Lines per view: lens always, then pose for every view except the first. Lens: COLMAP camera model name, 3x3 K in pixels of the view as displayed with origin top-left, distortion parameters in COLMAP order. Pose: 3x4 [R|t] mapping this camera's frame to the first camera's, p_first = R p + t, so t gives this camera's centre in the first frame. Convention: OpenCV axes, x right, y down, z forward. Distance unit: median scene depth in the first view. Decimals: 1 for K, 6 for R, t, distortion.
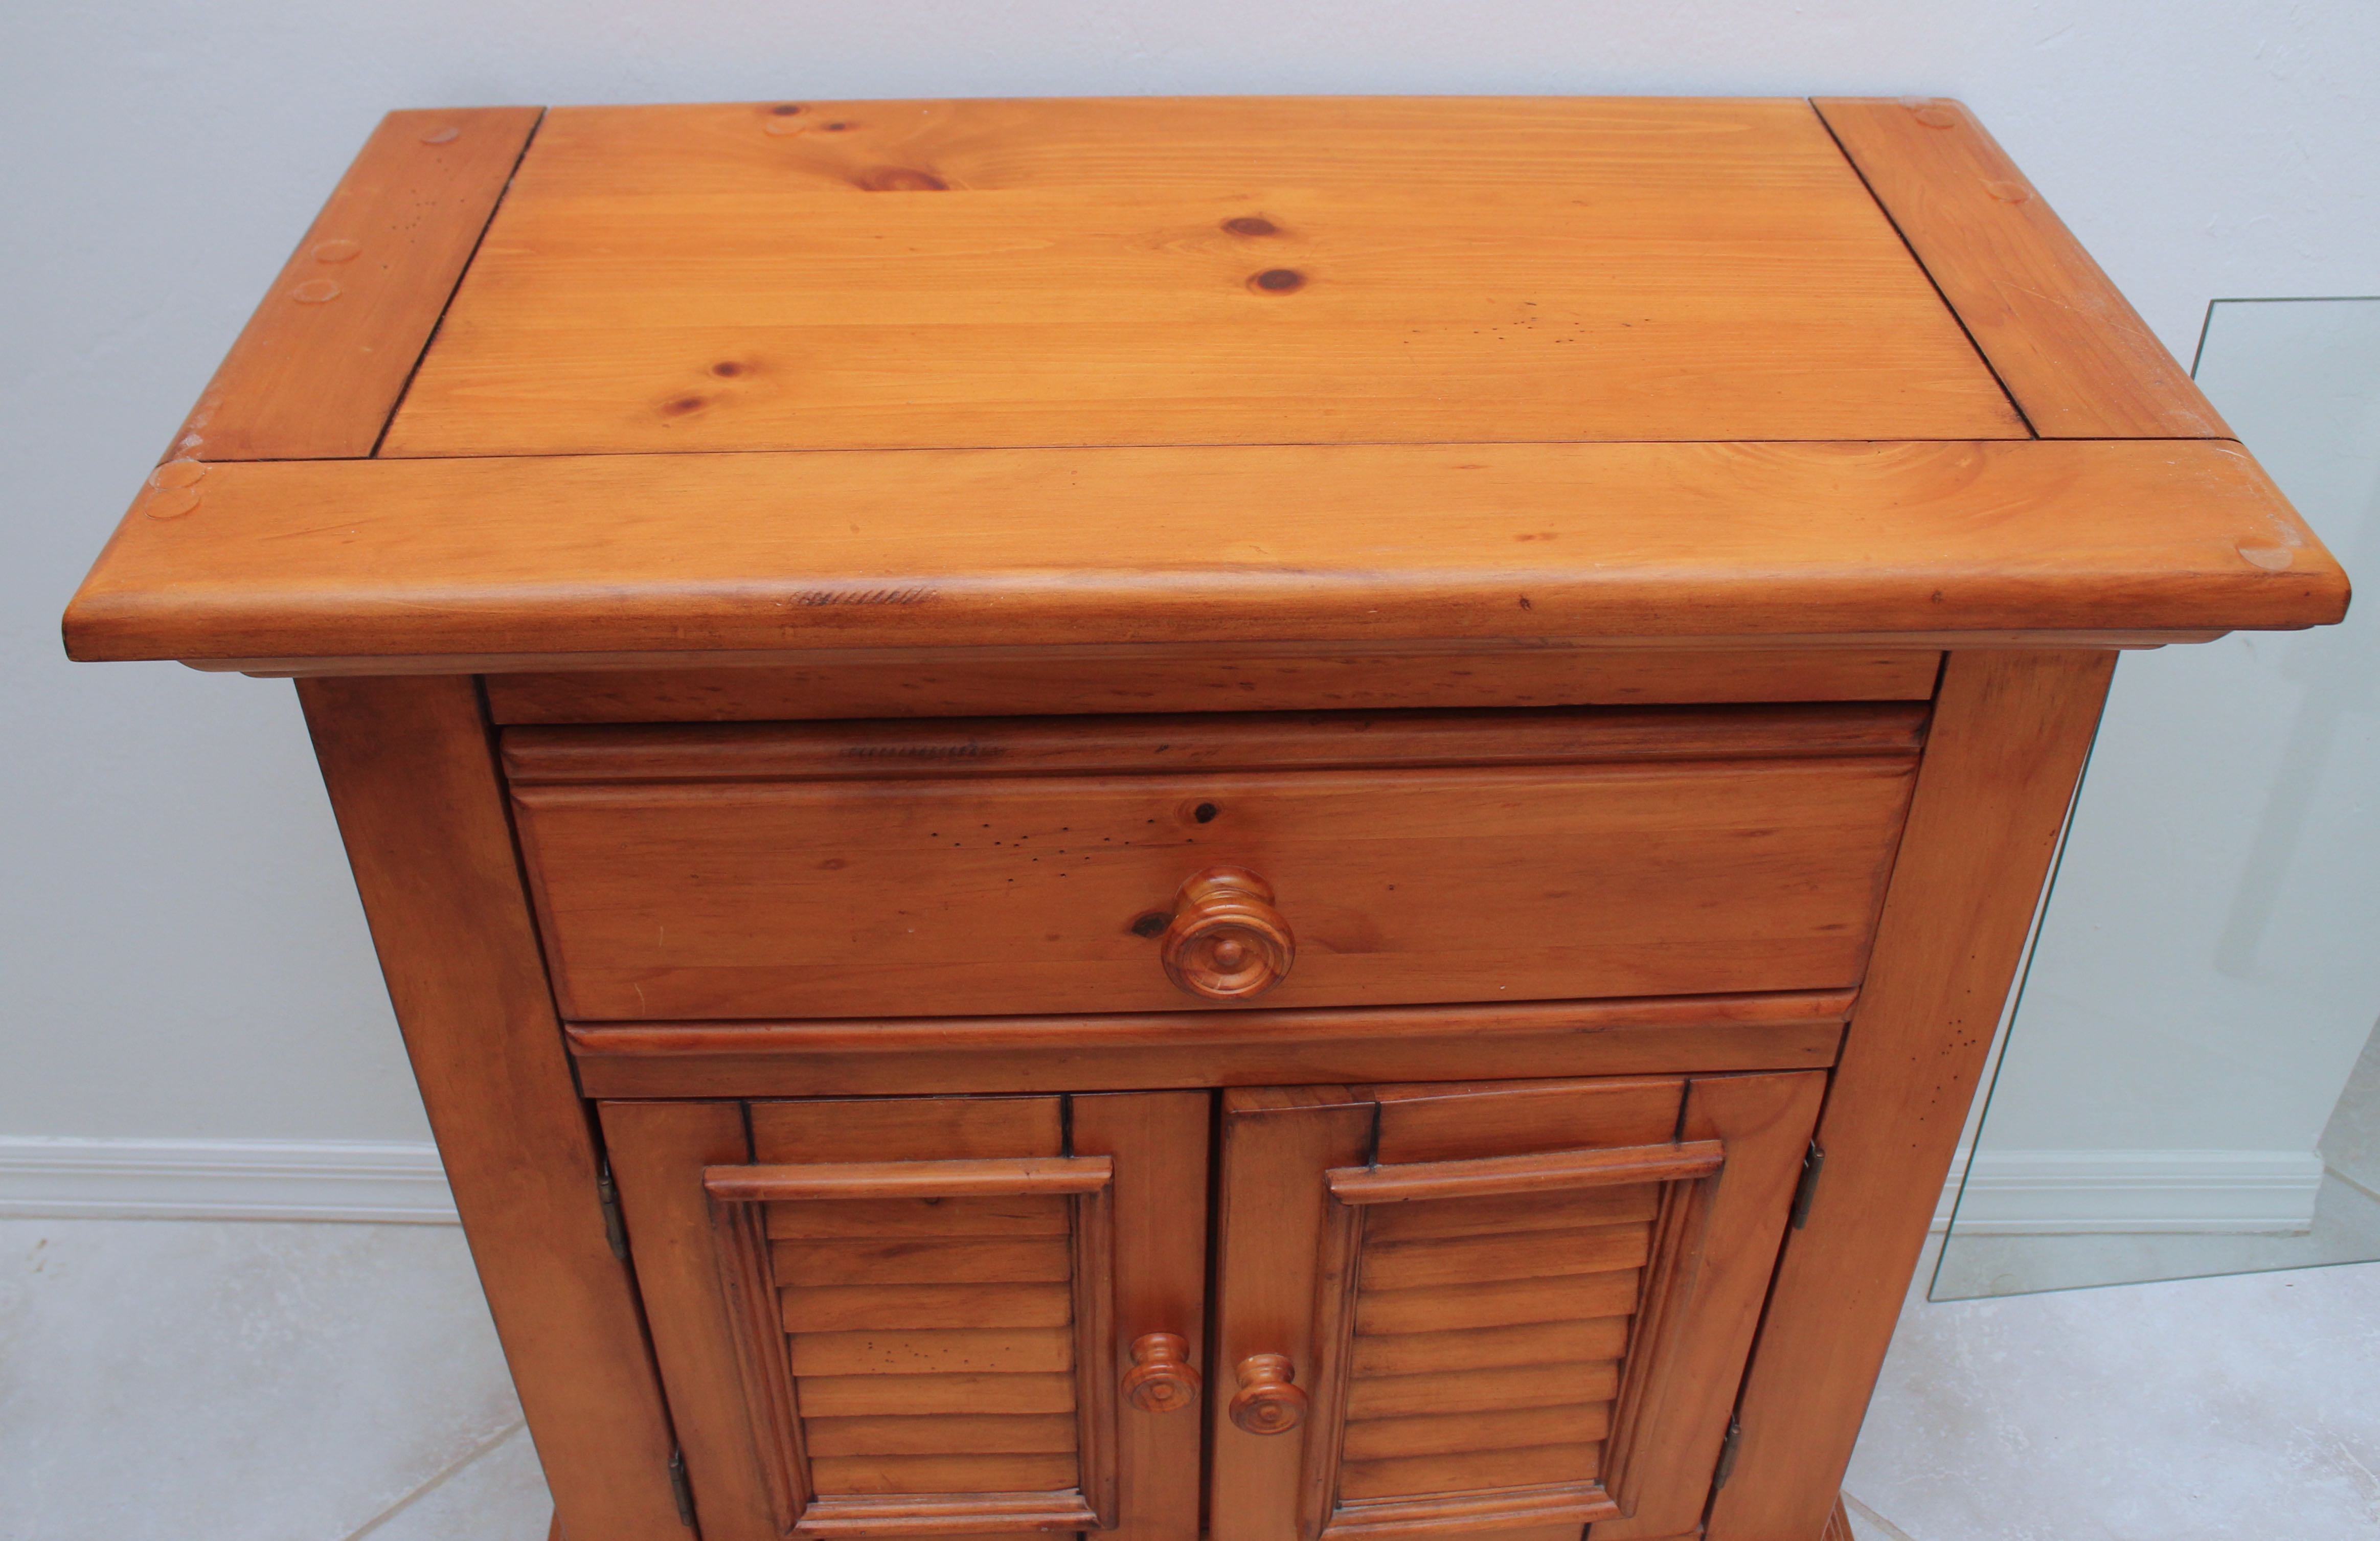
lens RADIAL K [[2194.4, 0, 1199.8], [0, 2194.4, 682.0], [0, 0, 1]] dist [-0.154498, 0.127156]
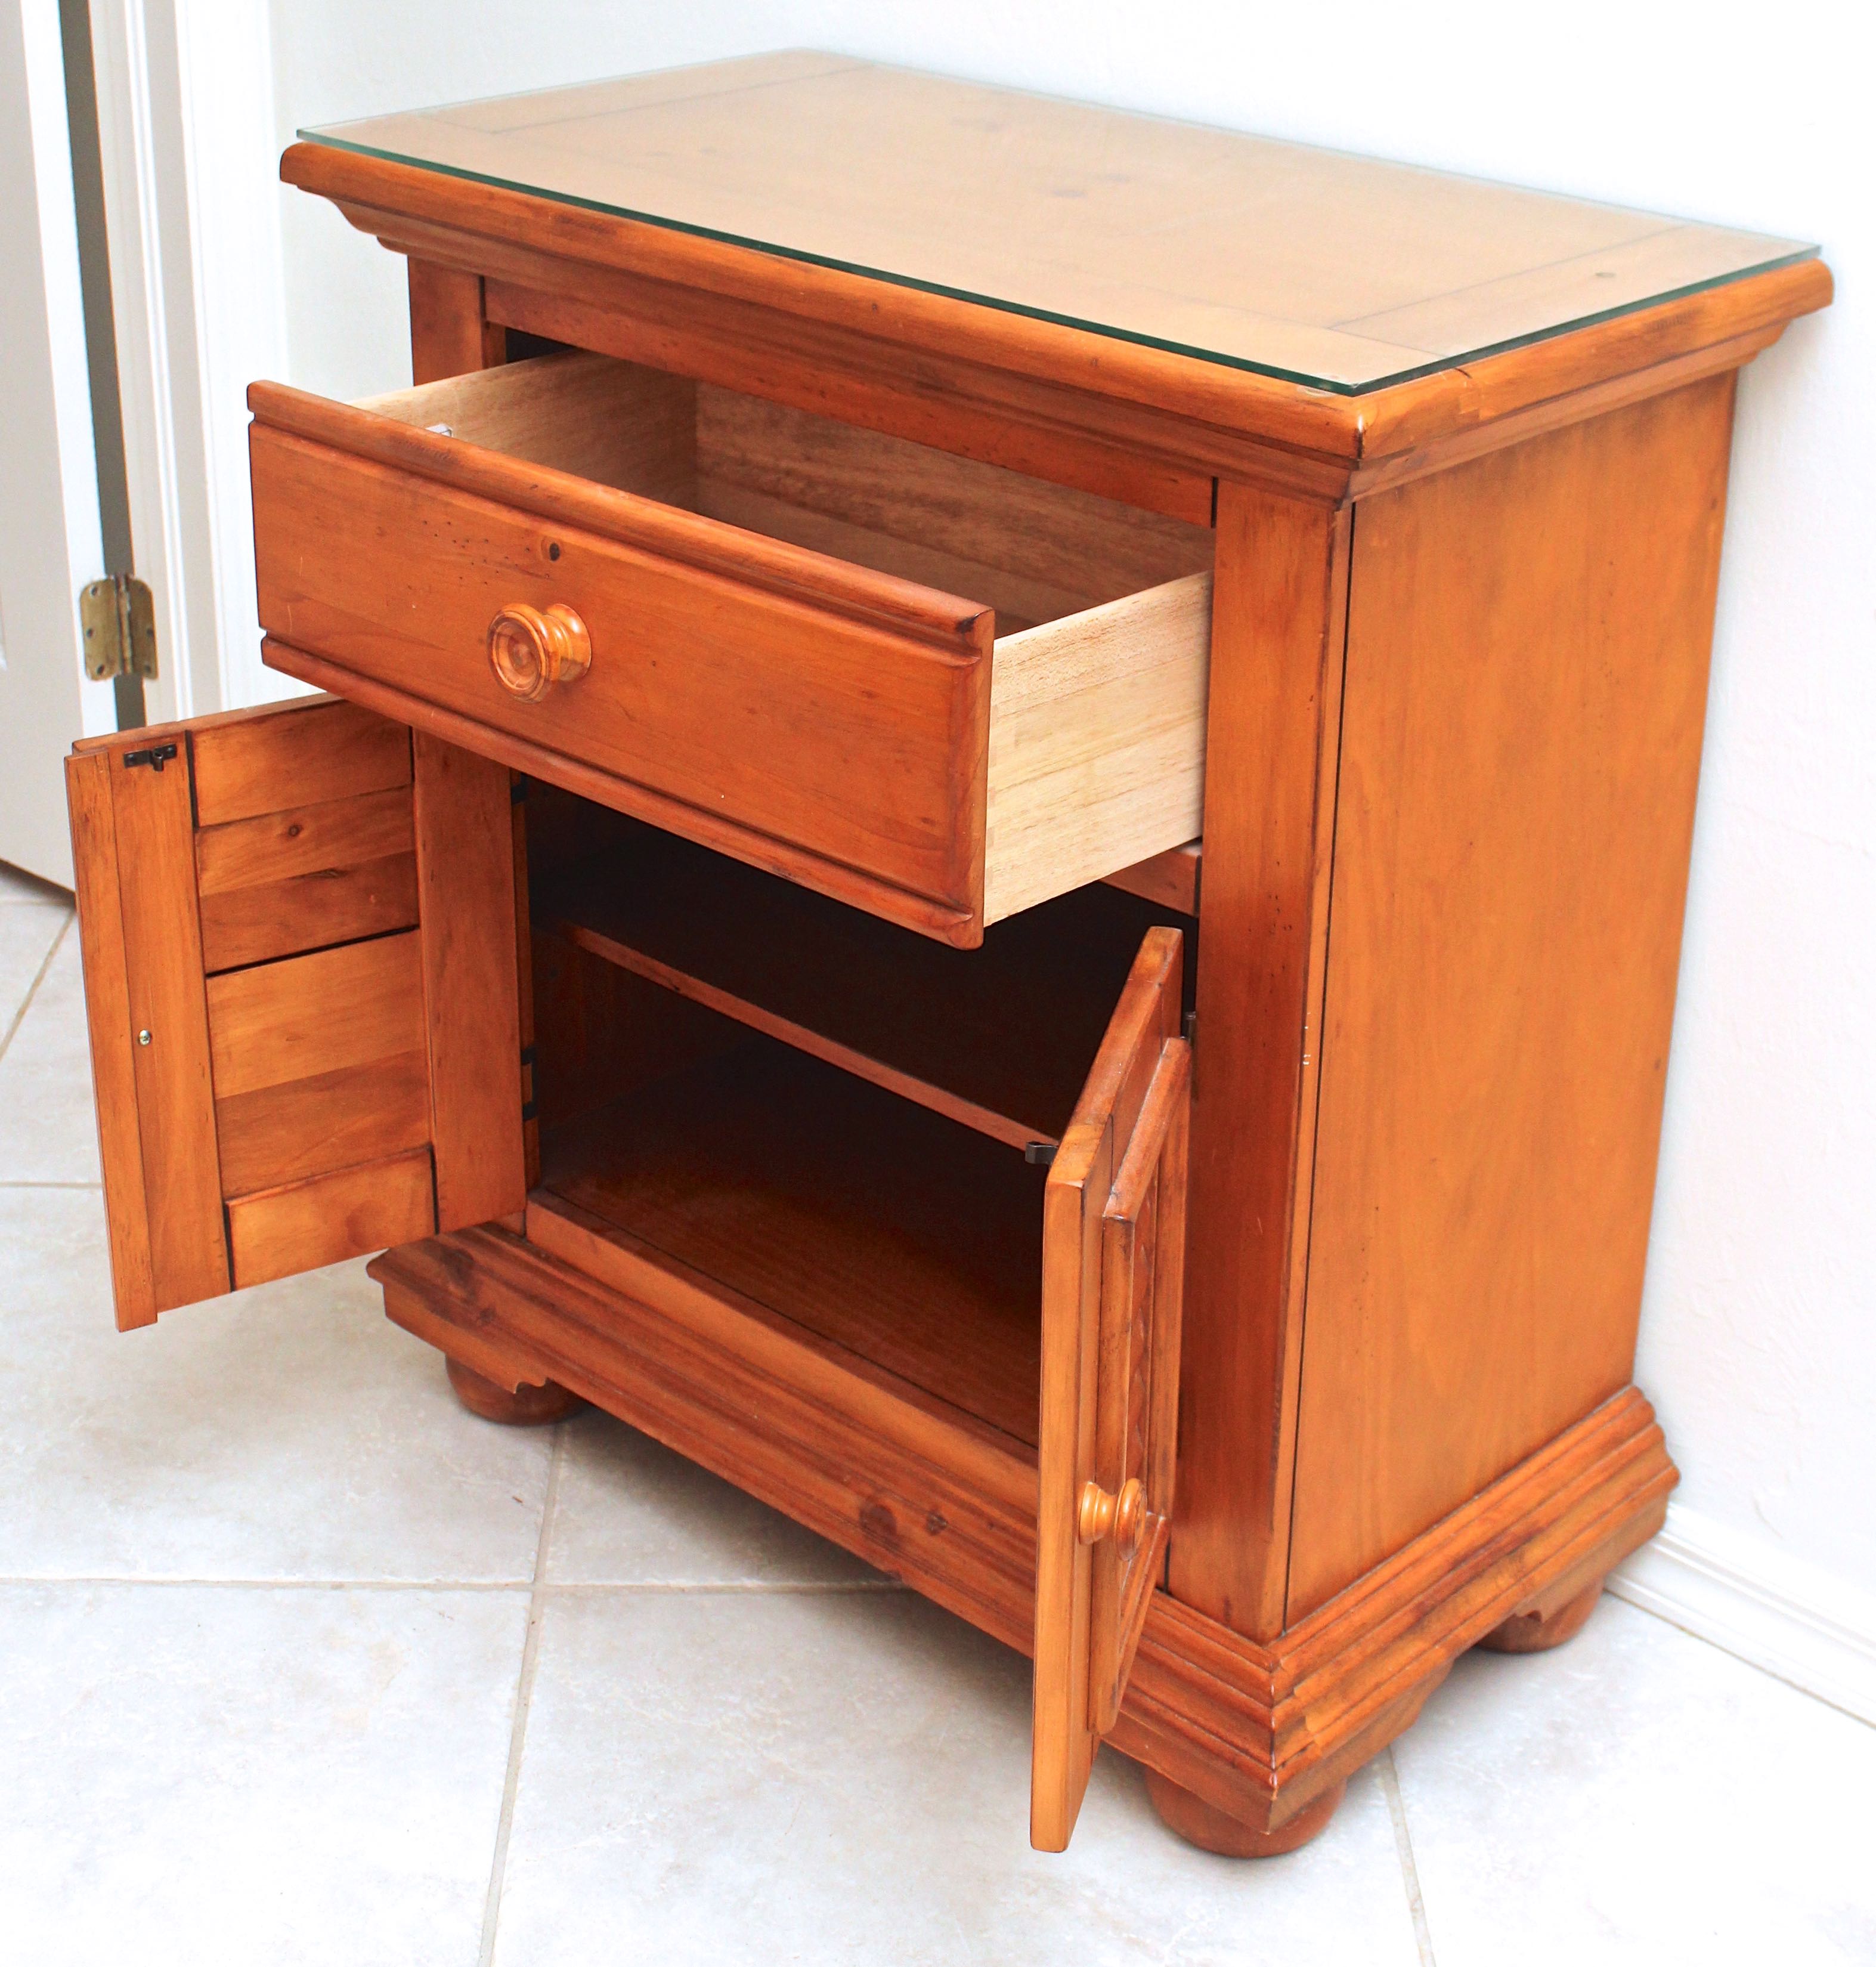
lens RADIAL K [[3301.9, 0, 938.0], [0, 3301.9, 983.5], [0, 0, 1]] dist [-0.021074, -0.140349]
pose [[0.695830, 0.310505, -0.647617, 1.431177], [-0.440420, 0.896750, -0.043253, 0.367031], [0.567320, 0.315320, 0.760738, -0.426093]]
